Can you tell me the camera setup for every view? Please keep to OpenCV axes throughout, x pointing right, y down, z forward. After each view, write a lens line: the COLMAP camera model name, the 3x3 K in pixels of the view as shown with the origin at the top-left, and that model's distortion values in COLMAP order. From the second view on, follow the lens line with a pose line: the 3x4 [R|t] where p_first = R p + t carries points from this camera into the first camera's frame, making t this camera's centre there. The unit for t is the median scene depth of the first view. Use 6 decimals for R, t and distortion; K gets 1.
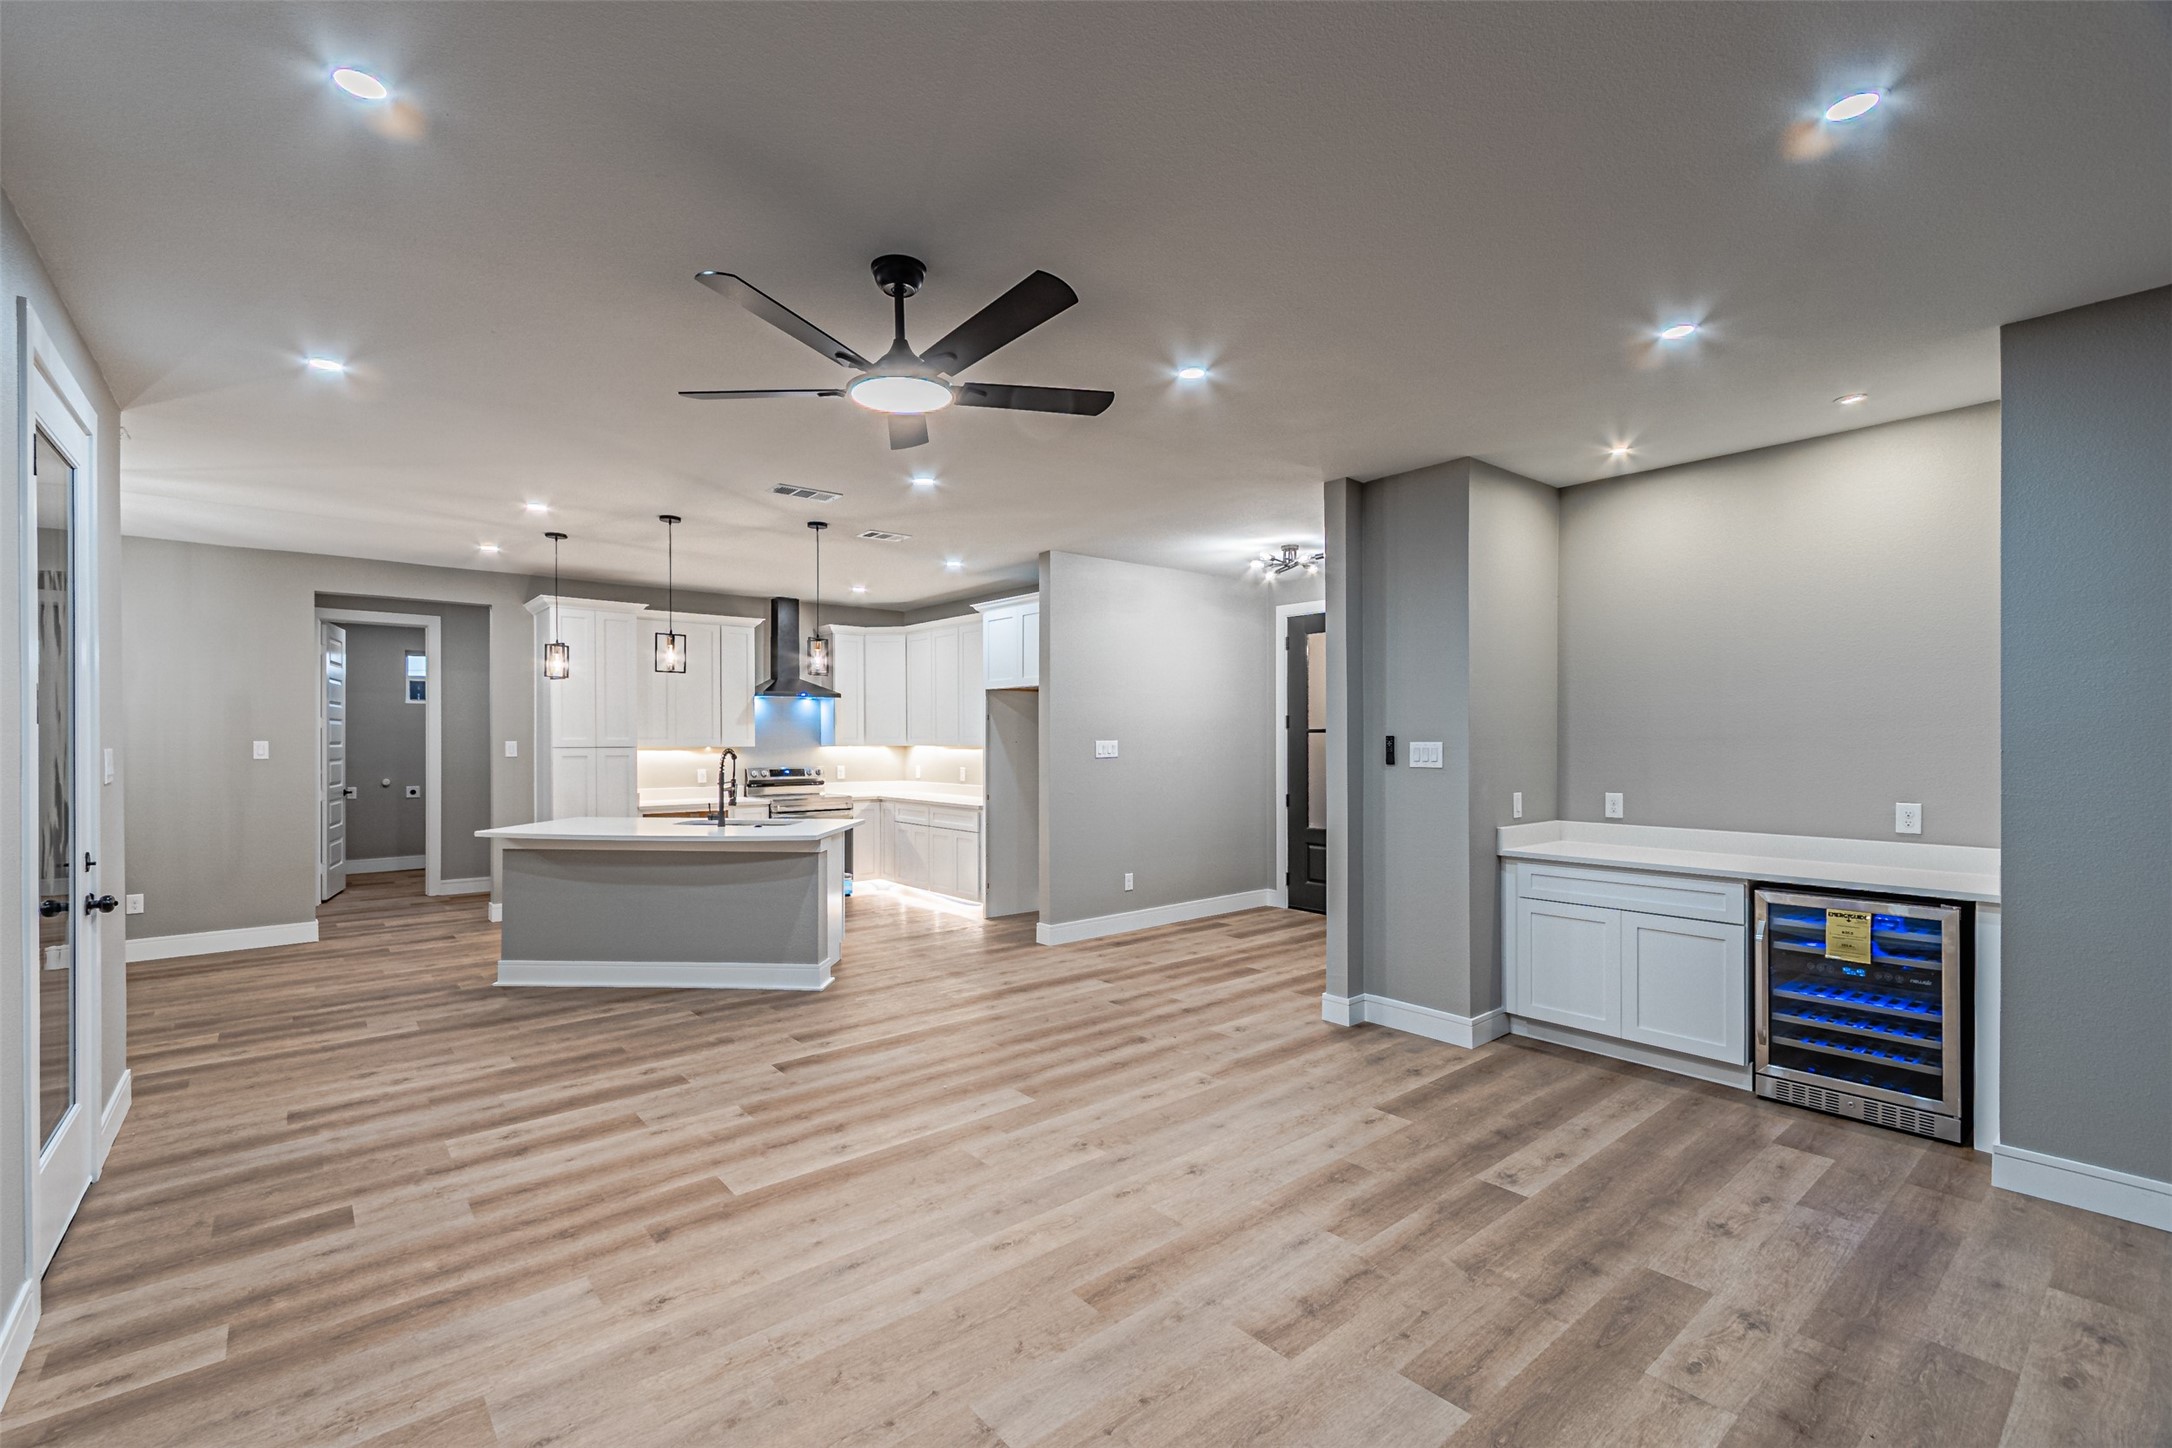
lens RADIAL K [[955.7, 0, 1070.5], [0, 955.7, 752.4], [0, 0, 1]] dist [0.008561, -0.002012]
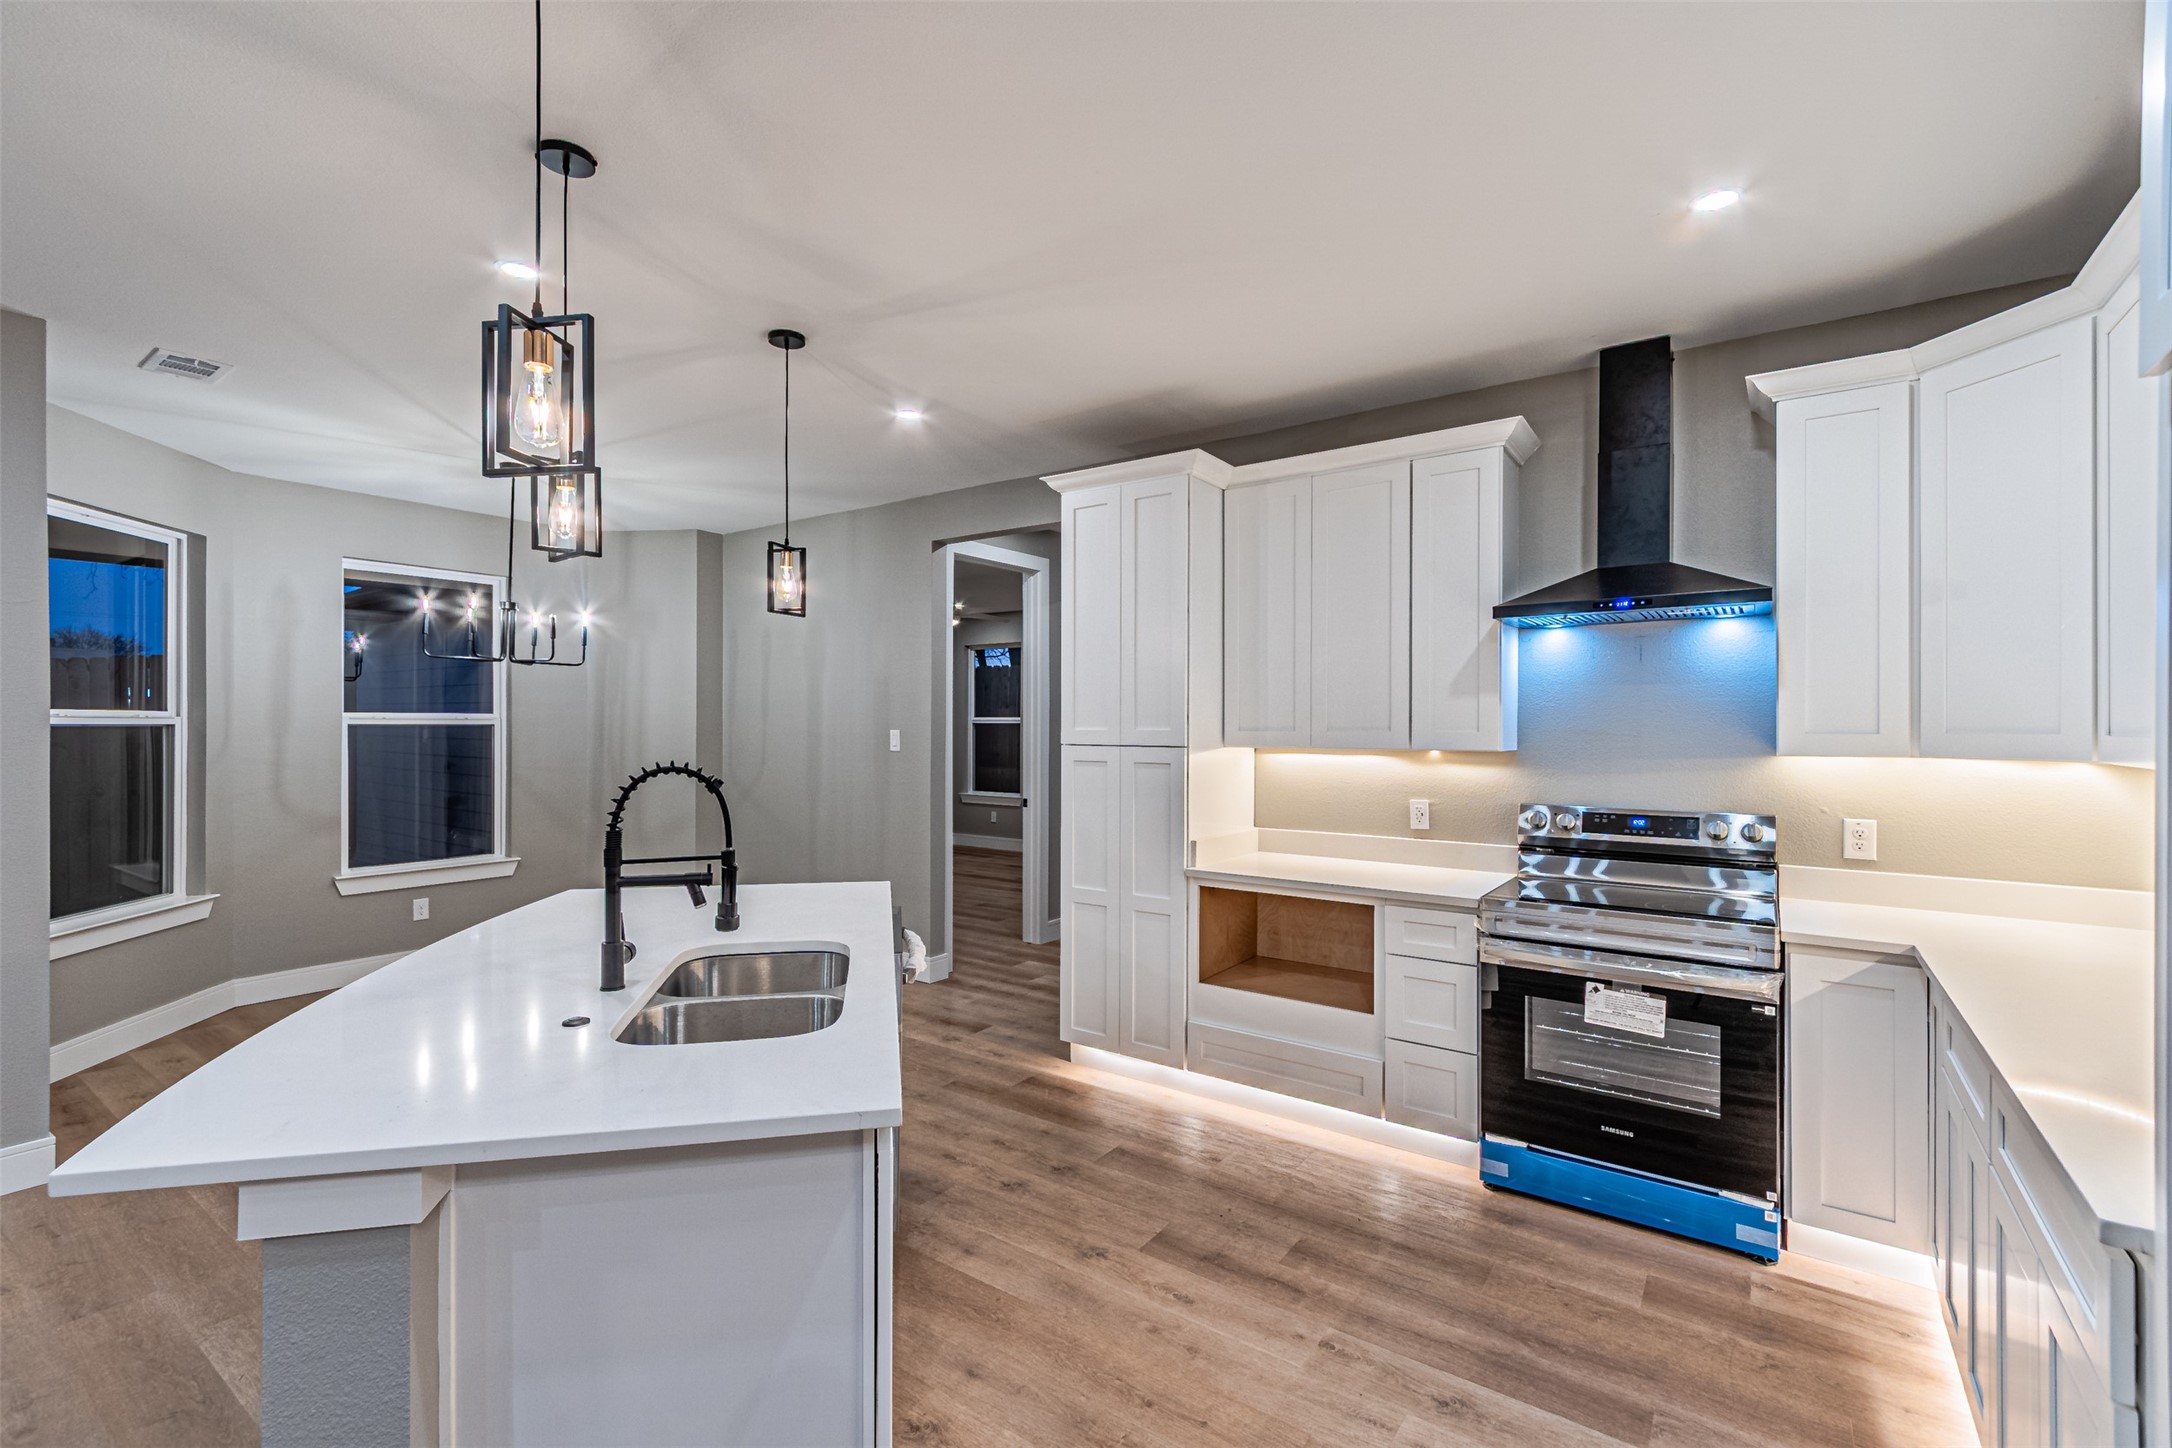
lens RADIAL K [[955.7, 0, 1100.0], [0, 955.7, 711.7], [0, 0, 1]] dist [0.008561, -0.002012]
pose [[0.253965, -0.011988, -0.967139, 0.007197], [-0.017456, 0.999704, -0.016975, -0.019914], [0.967056, 0.021194, 0.253681, 1.166002]]
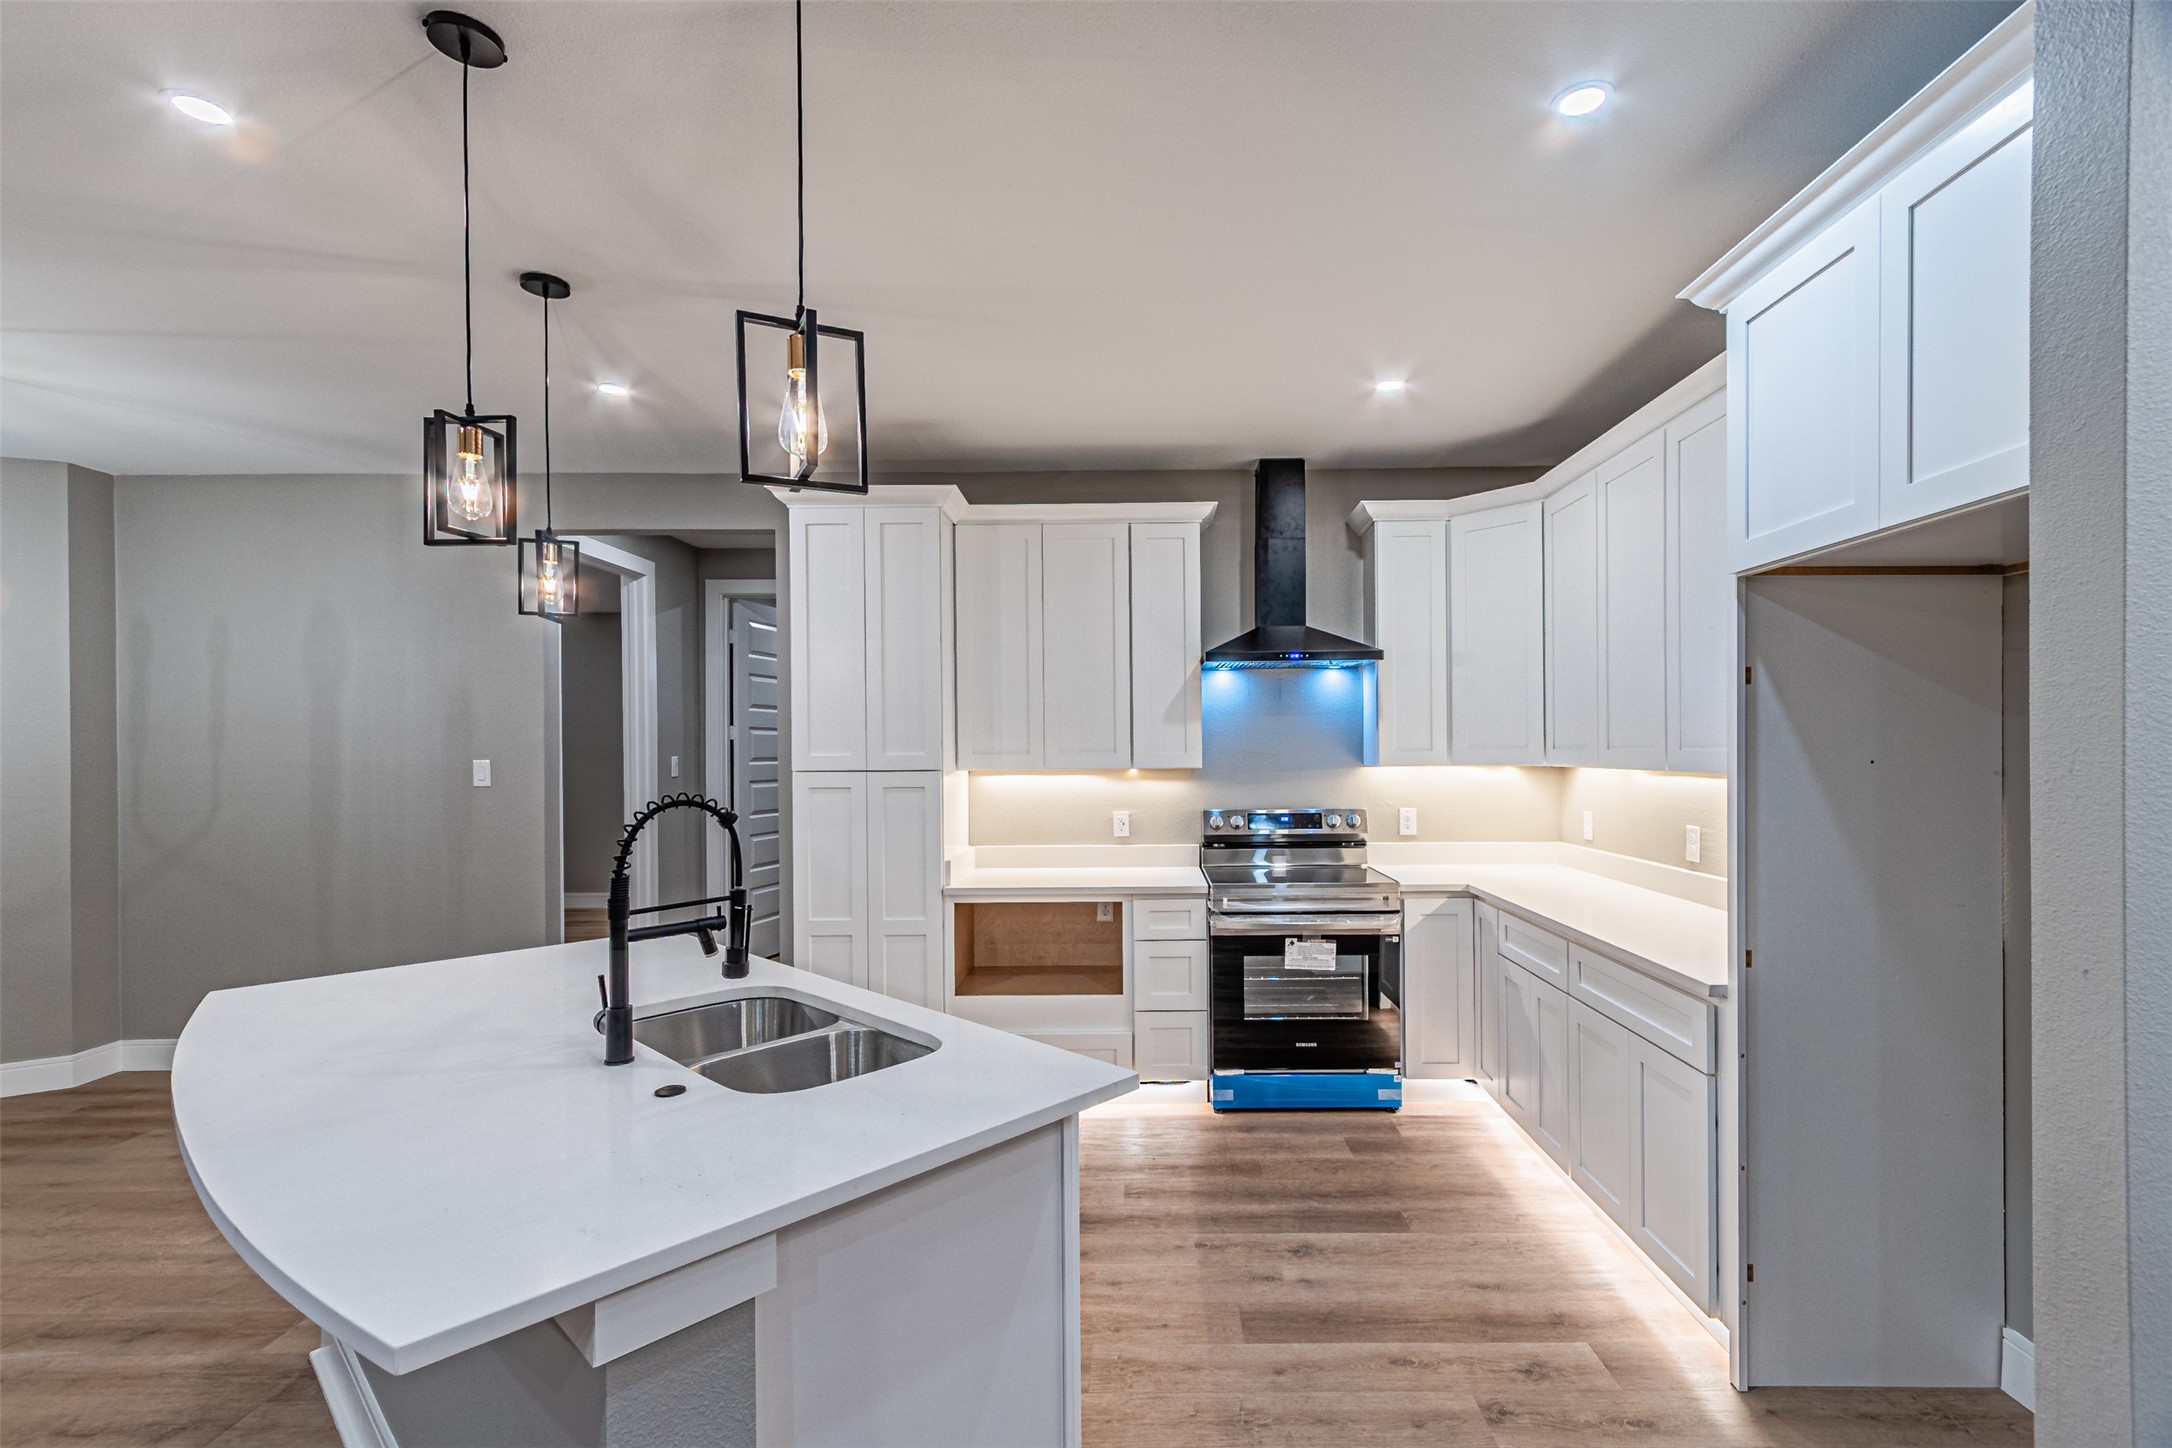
lens RADIAL K [[955.7, 0, 1179.1], [0, 955.7, 742.4], [0, 0, 1]] dist [0.008561, -0.002012]
pose [[0.773260, -0.009194, -0.634023, -0.050070], [-0.002228, 0.999849, -0.017216, -0.016738], [0.634086, 0.014725, 0.773123, 0.968315]]
